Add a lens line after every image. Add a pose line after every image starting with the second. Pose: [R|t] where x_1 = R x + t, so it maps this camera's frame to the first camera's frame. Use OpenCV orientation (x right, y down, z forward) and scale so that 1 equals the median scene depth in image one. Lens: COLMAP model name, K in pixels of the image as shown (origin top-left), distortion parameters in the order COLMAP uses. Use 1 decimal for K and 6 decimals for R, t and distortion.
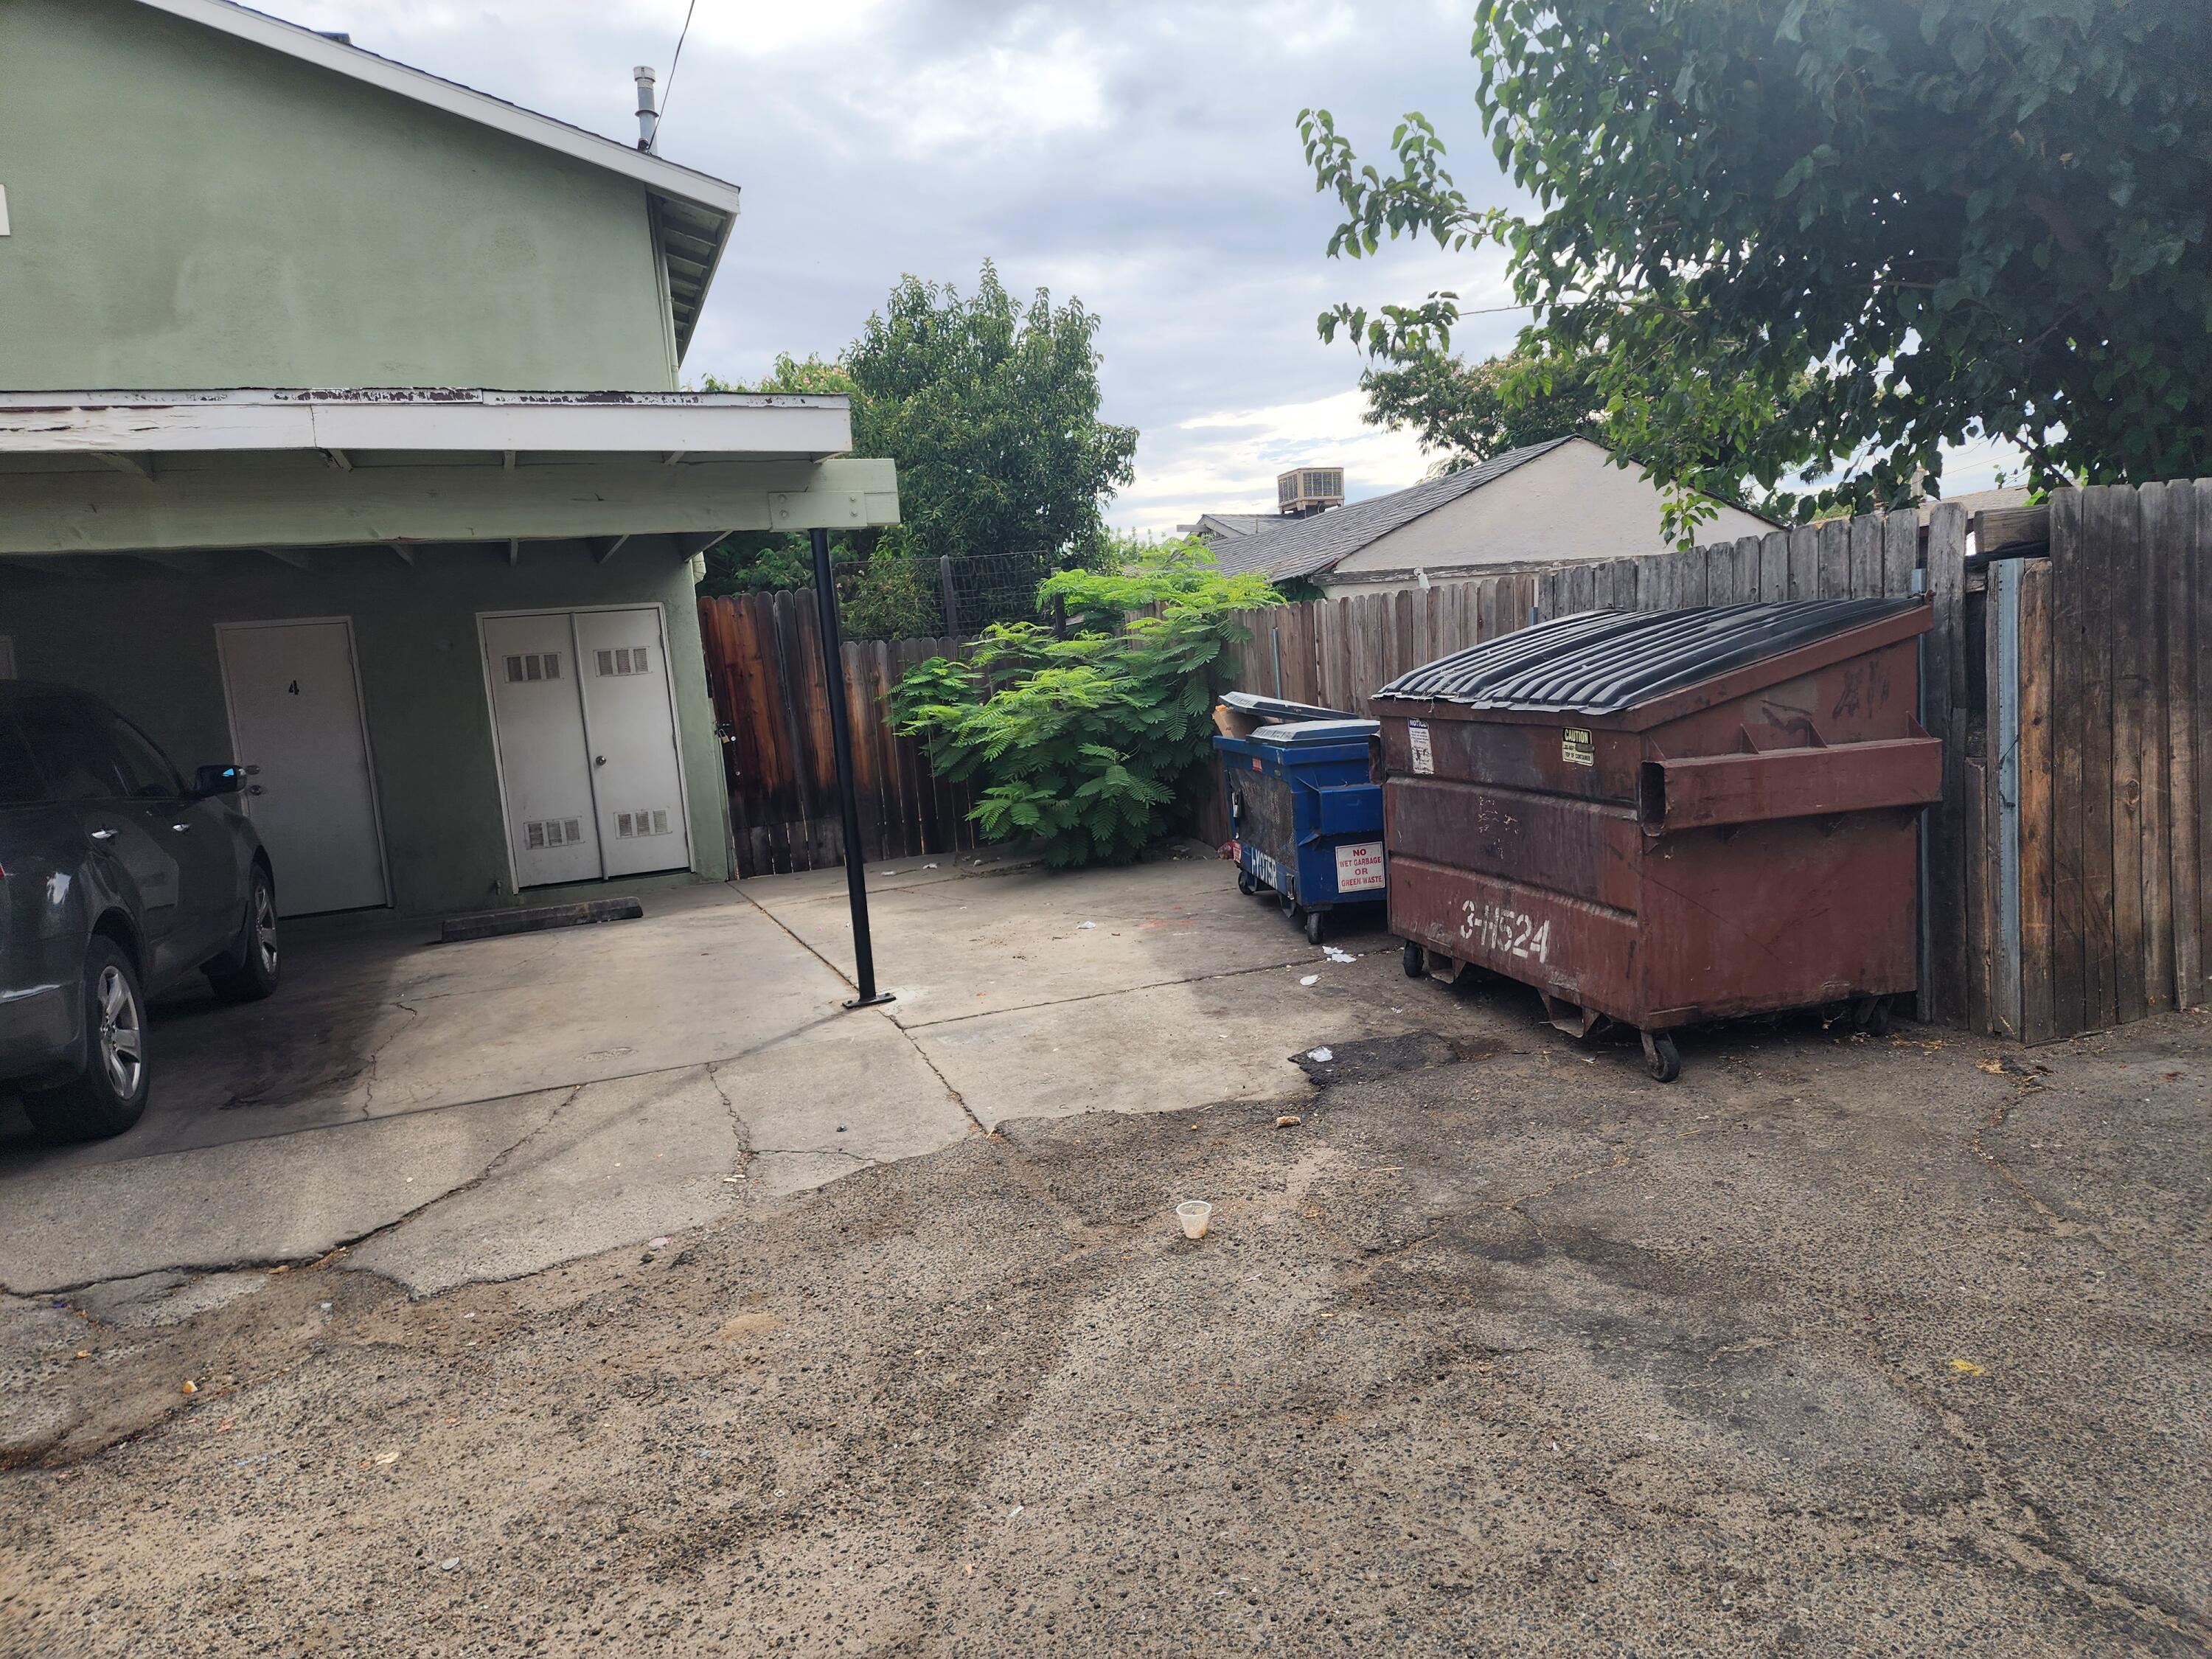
lens RADIAL K [[1462.1, 0, 1140.7], [0, 1462.1, 836.9], [0, 0, 1]] dist [0.076226, -0.073335]
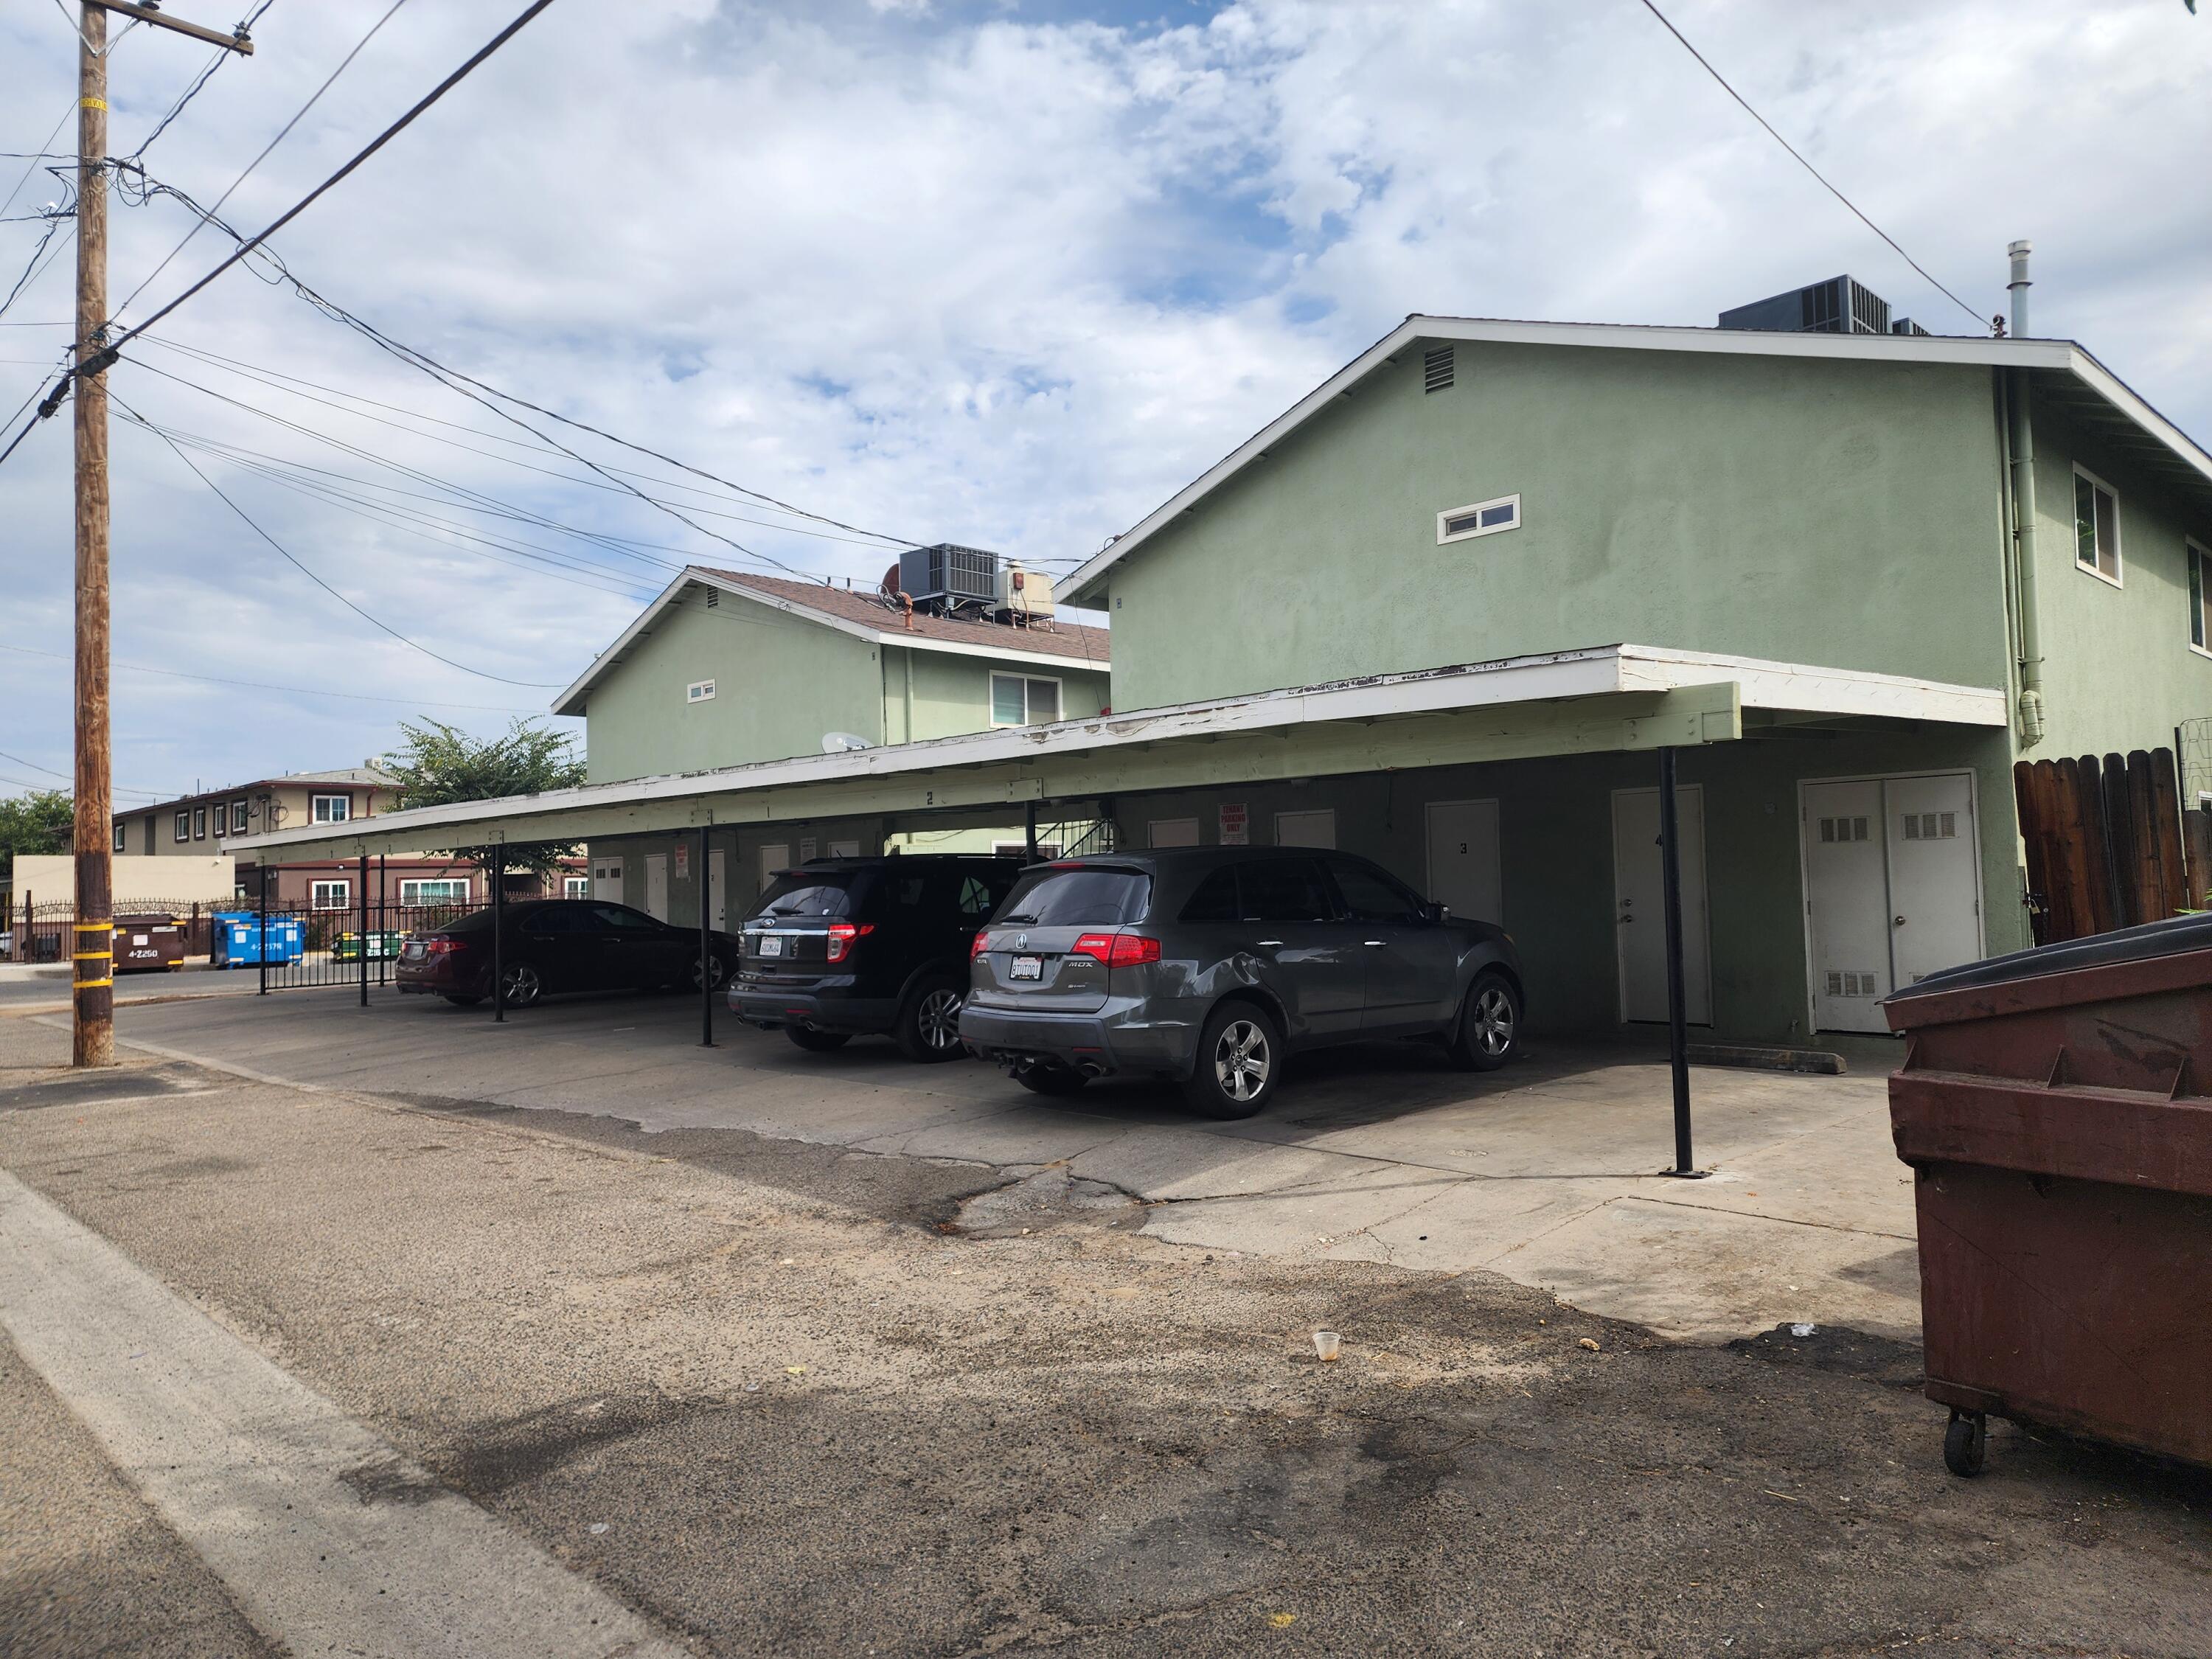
lens RADIAL K [[1462.1, 0, 1140.7], [0, 1462.1, 836.9], [0, 0, 1]] dist [0.076226, -0.073335]
pose [[0.391215, 0.044458, -0.919225, 0.835337], [-0.108353, 0.994111, 0.001965, -0.120673], [0.913899, 0.098832, 0.393728, 0.225366]]
